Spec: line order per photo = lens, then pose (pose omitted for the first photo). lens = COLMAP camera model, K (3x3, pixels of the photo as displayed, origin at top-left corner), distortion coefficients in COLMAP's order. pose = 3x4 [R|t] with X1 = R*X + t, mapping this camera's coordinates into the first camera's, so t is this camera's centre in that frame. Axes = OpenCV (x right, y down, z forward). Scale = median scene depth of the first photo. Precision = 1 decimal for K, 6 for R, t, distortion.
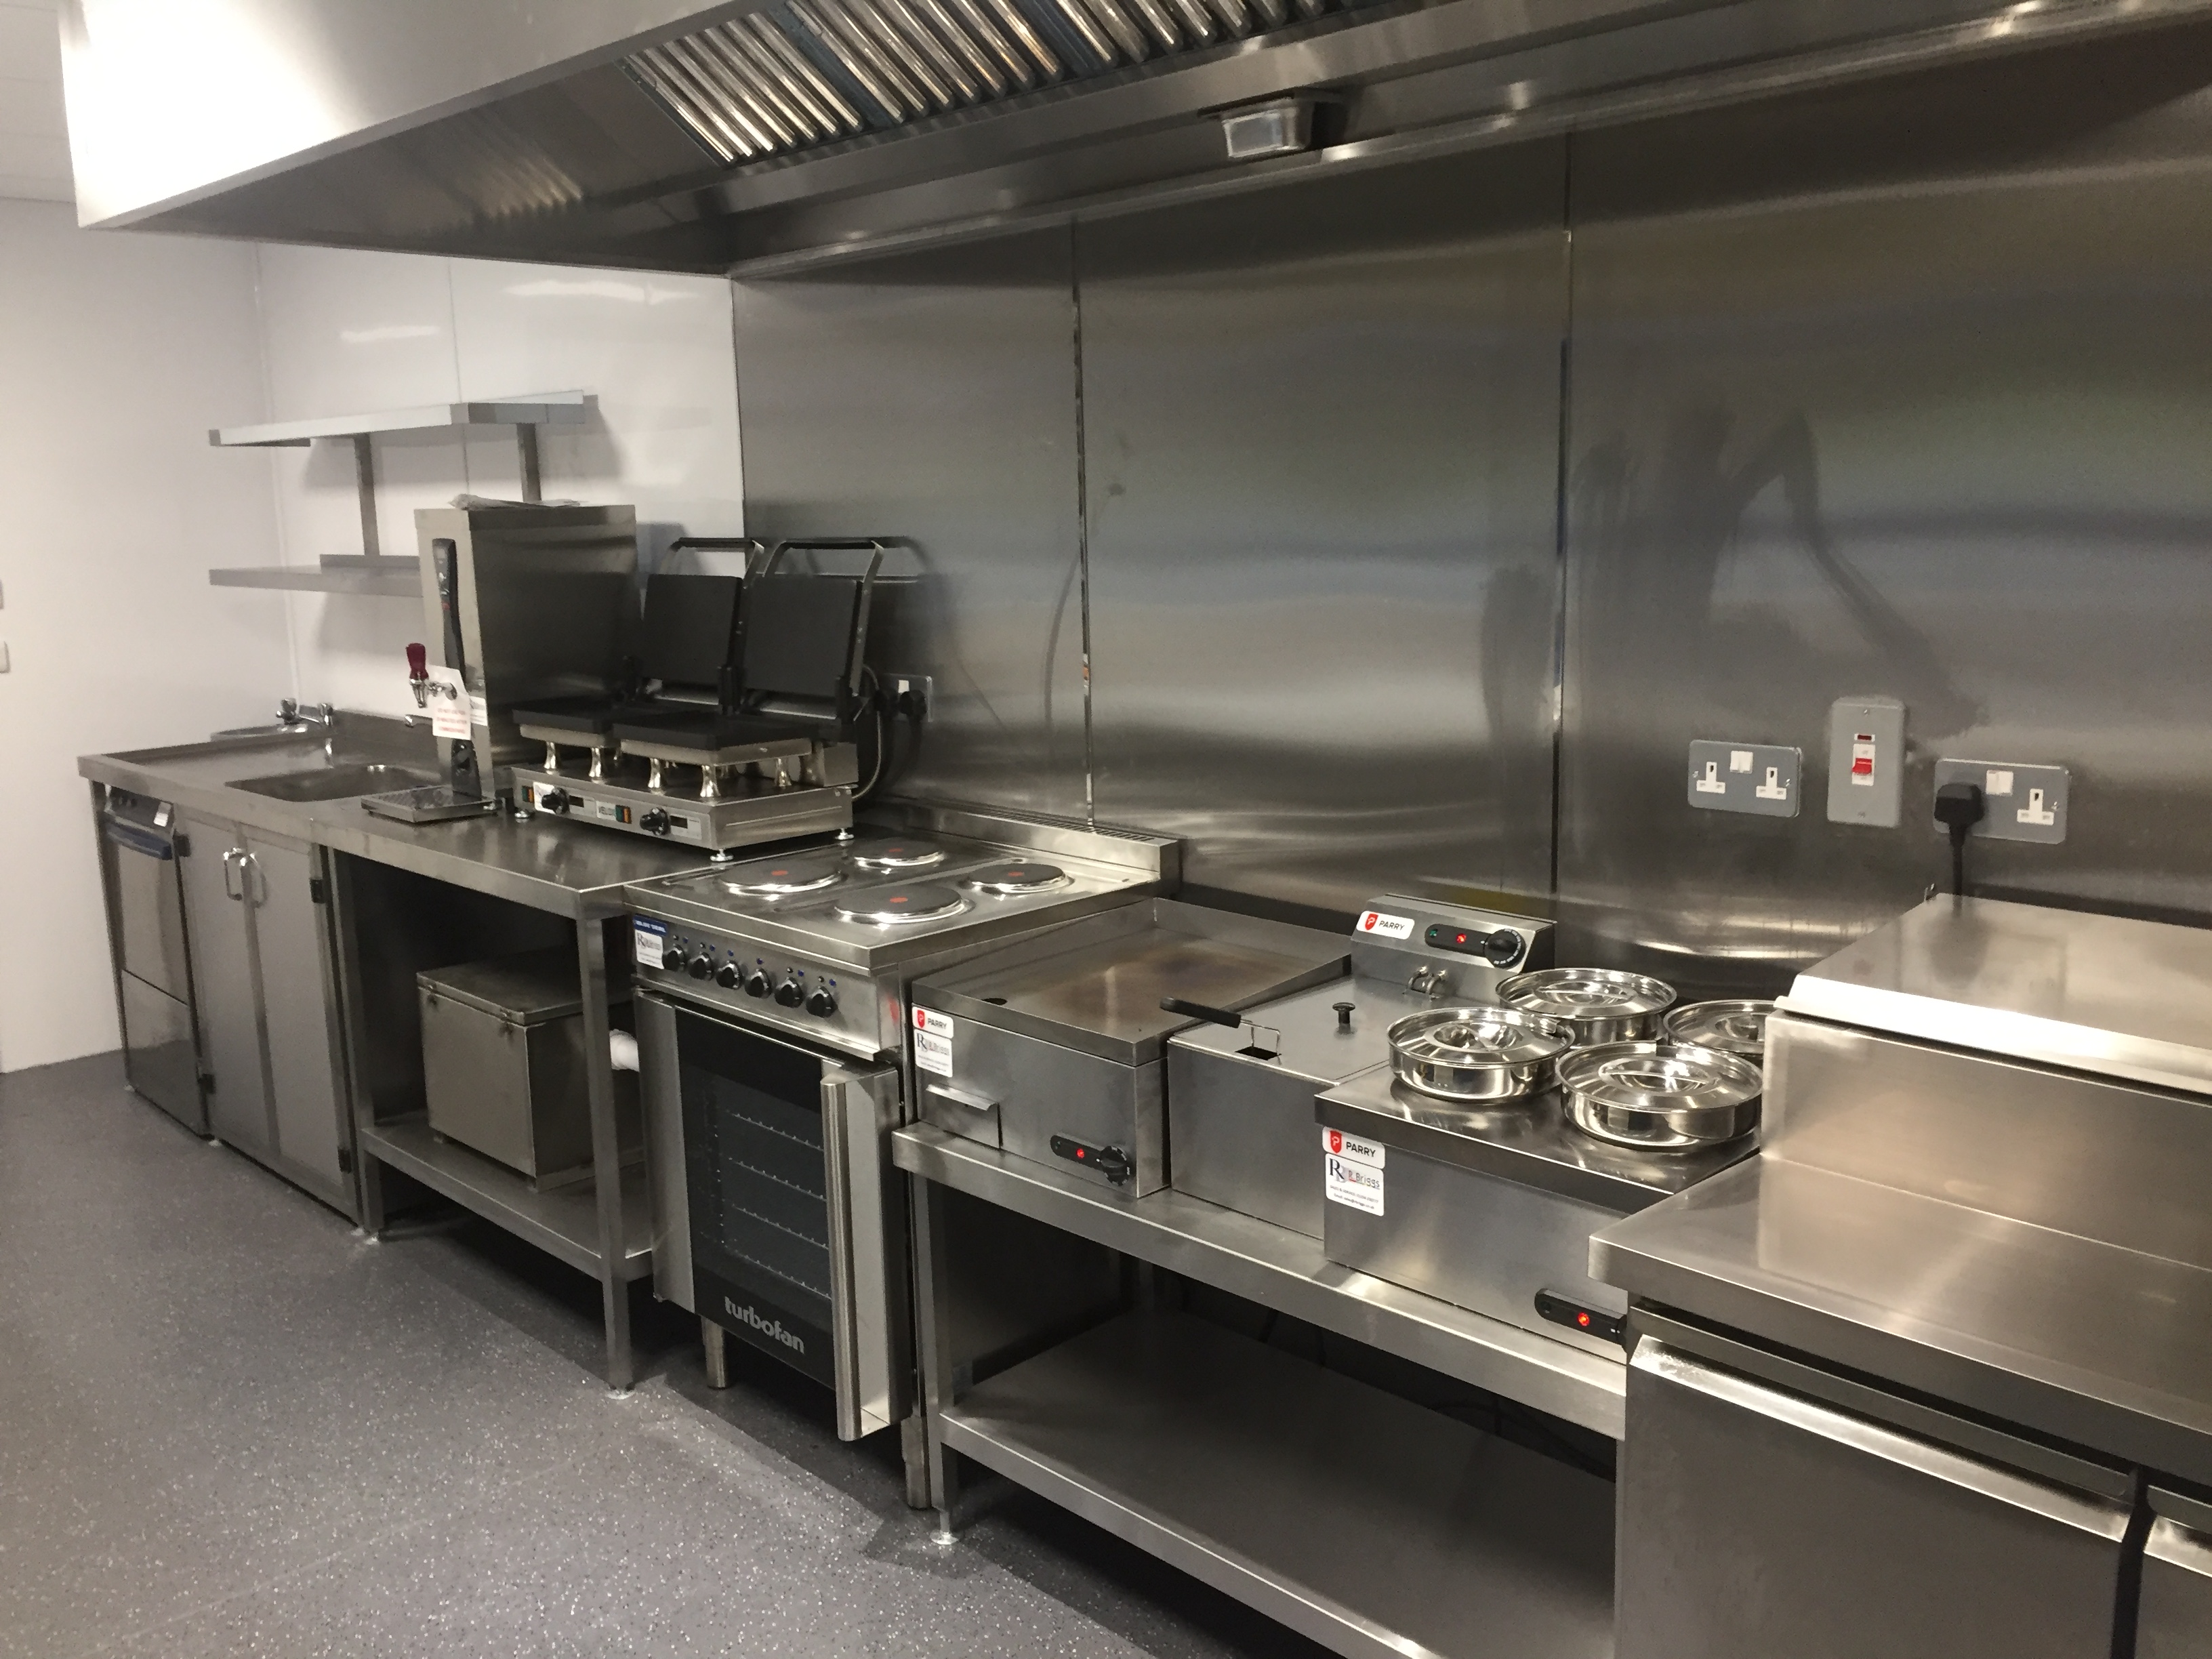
lens RADIAL K [[1876.1, 0, 1110.2], [0, 1876.1, 838.6], [0, 0, 1]] dist [0.084243, -0.121417]
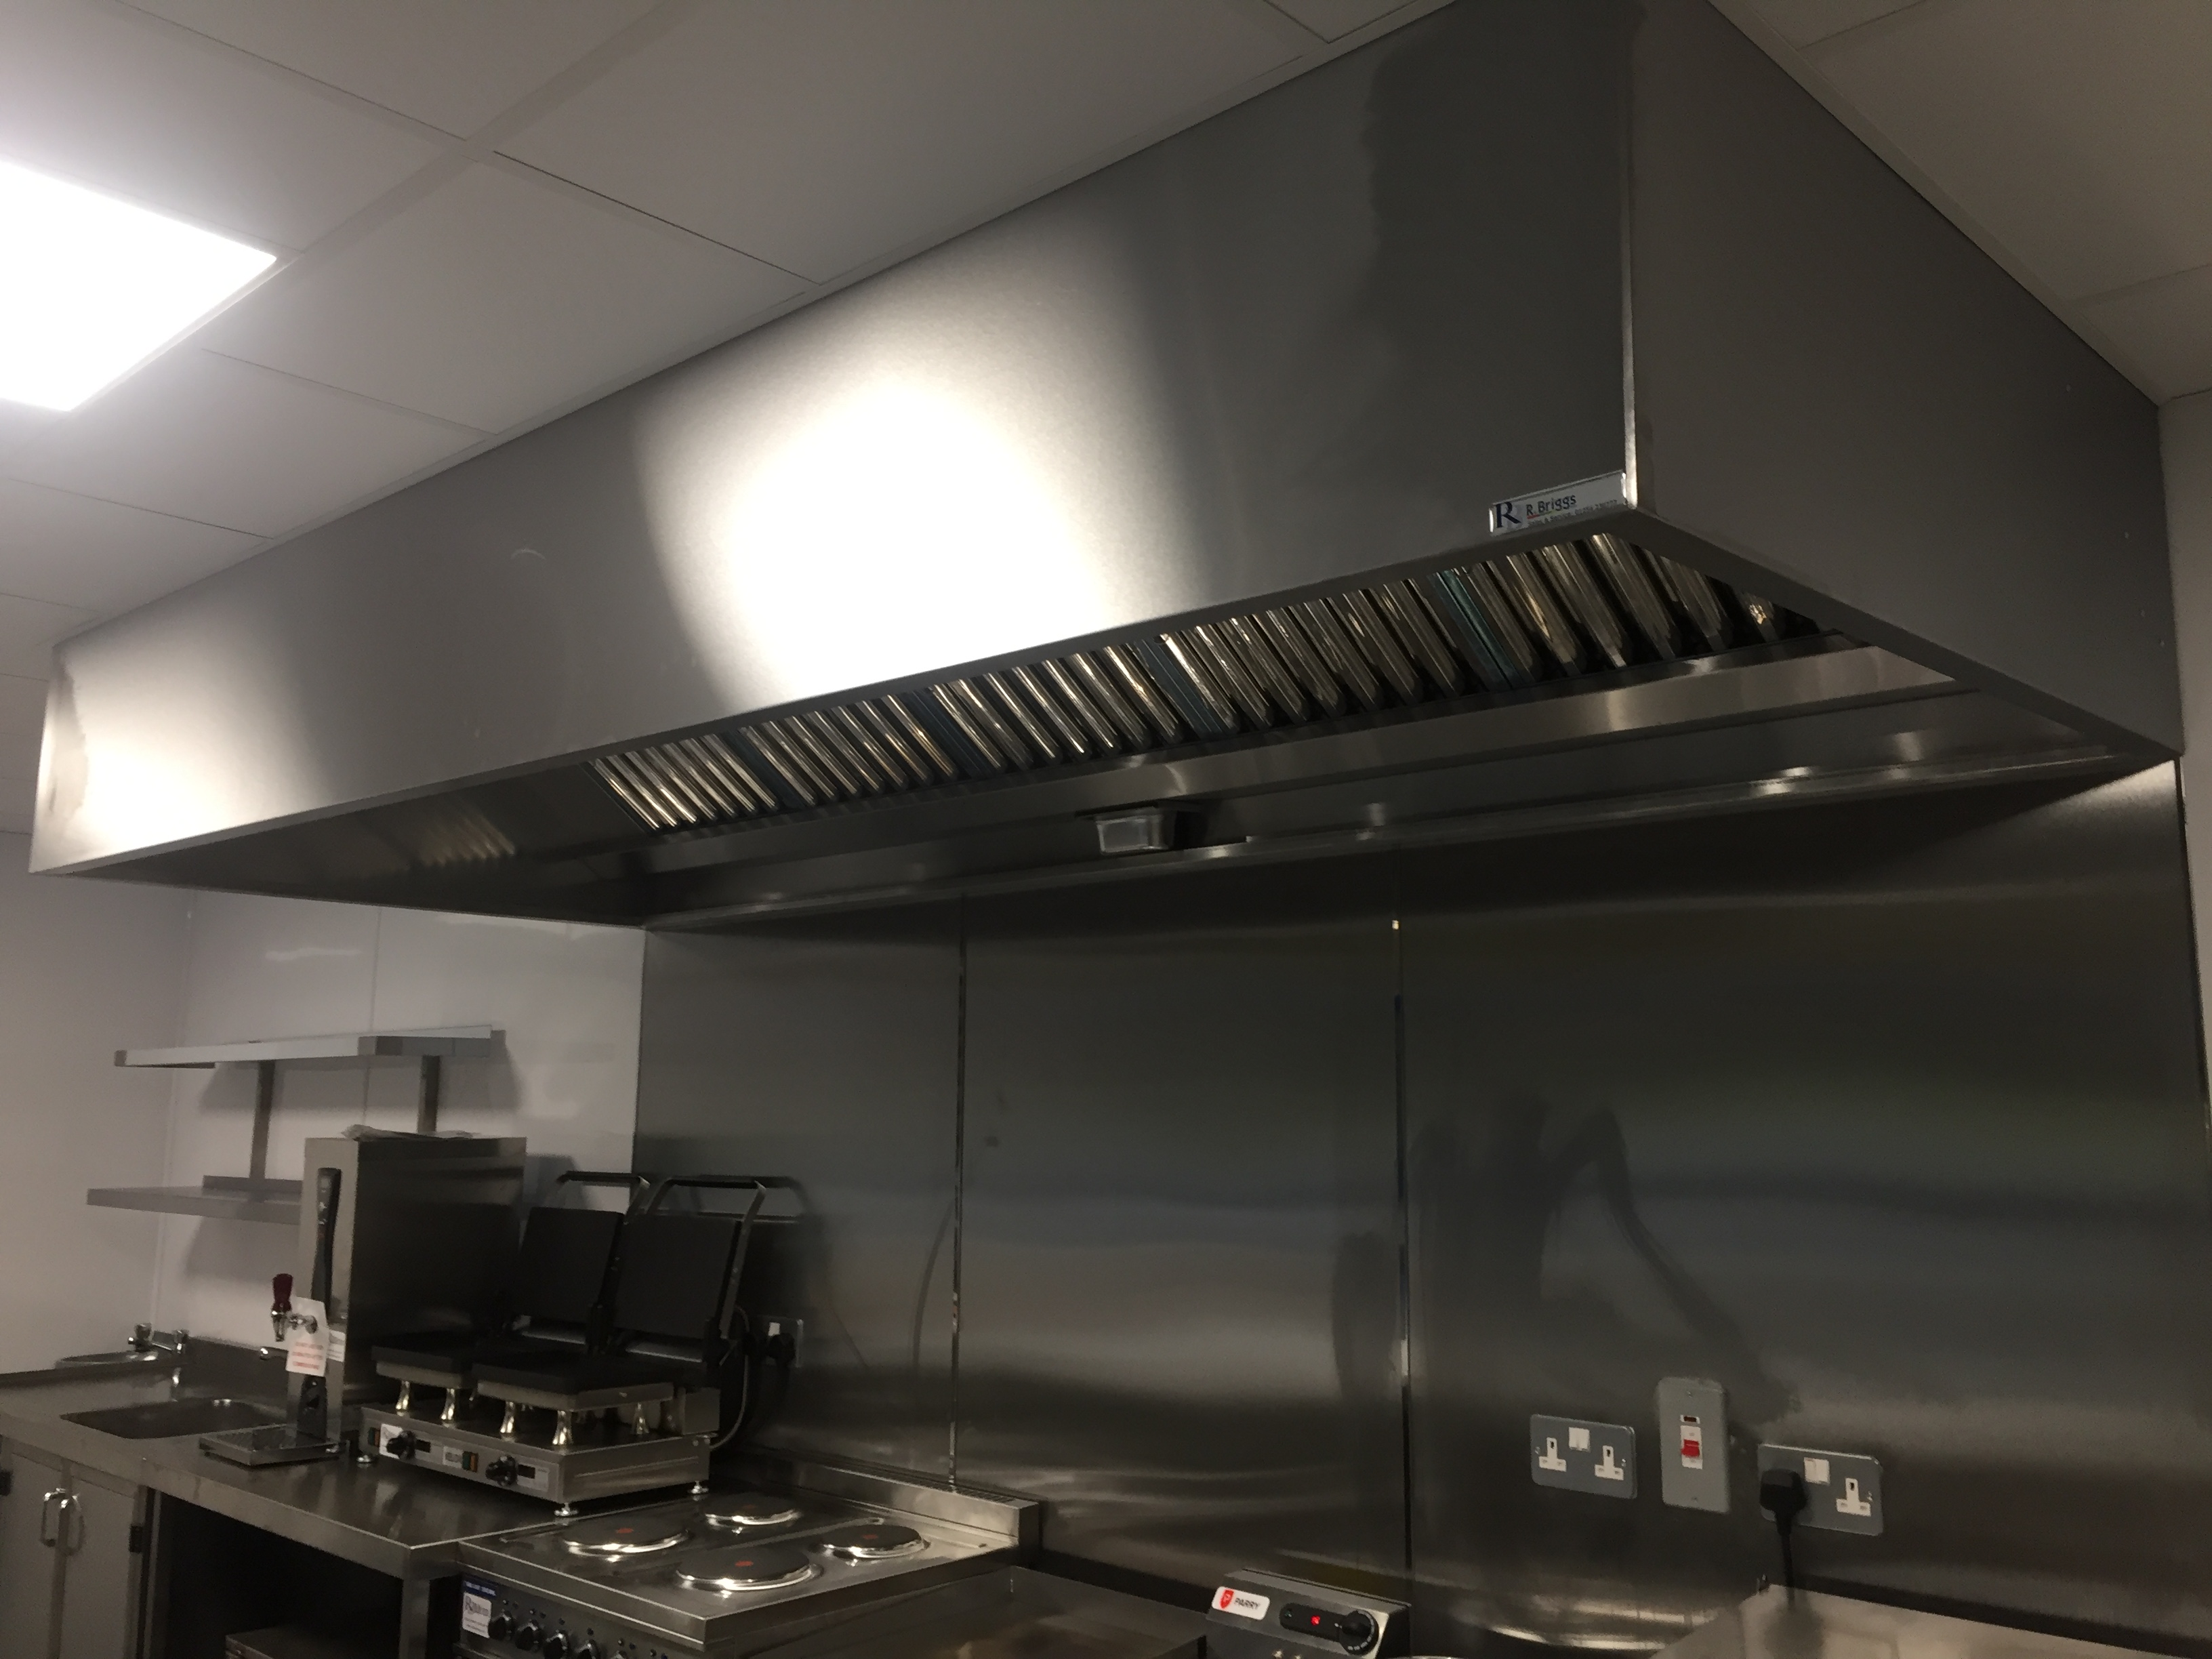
lens RADIAL K [[1876.1, 0, 1110.2], [0, 1876.1, 838.6], [0, 0, 1]] dist [0.084243, -0.121417]
pose [[0.998445, 0.037055, 0.041649, 0.017325], [-0.021586, 0.945812, -0.323995, -0.006738], [-0.051398, 0.322592, 0.945142, -0.040656]]
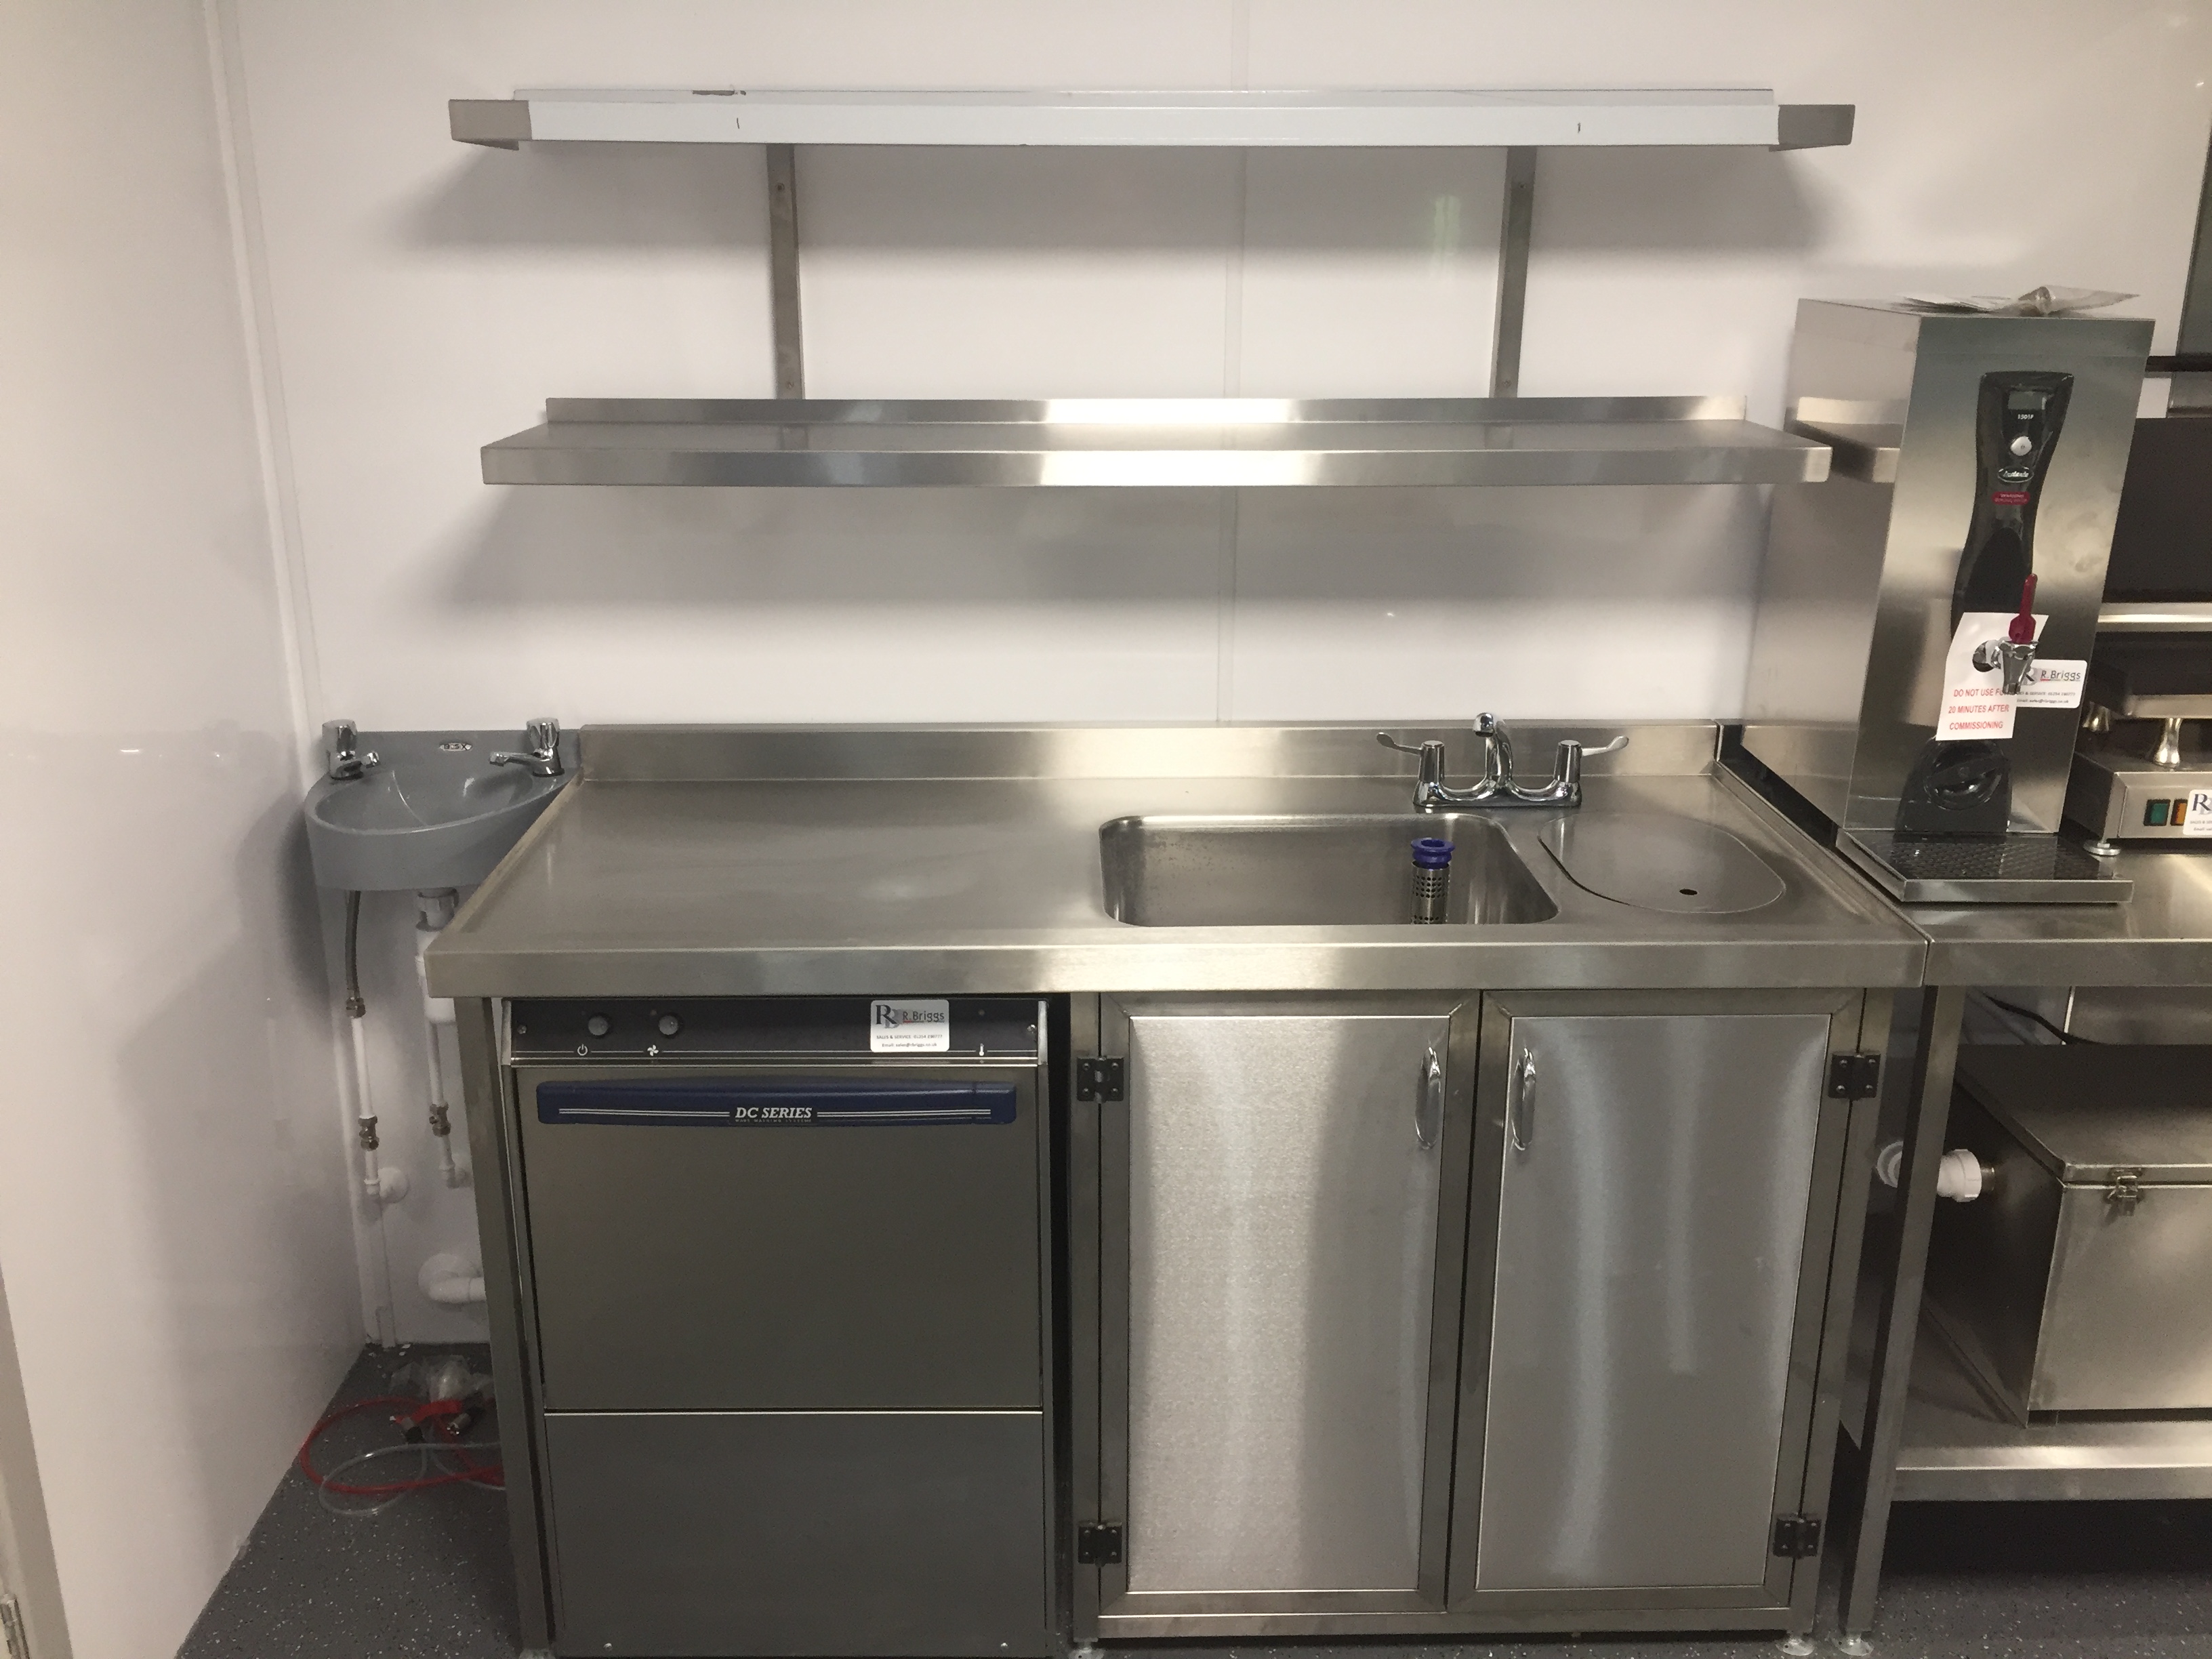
lens RADIAL K [[1876.1, 0, 1110.2], [0, 1876.1, 838.6], [0, 0, 1]] dist [0.084243, -0.121417]
pose [[0.677607, -0.208257, 0.705321, -1.118991], [0.115474, 0.977300, 0.177626, -0.186199], [-0.726302, -0.038915, 0.686273, 0.977912]]
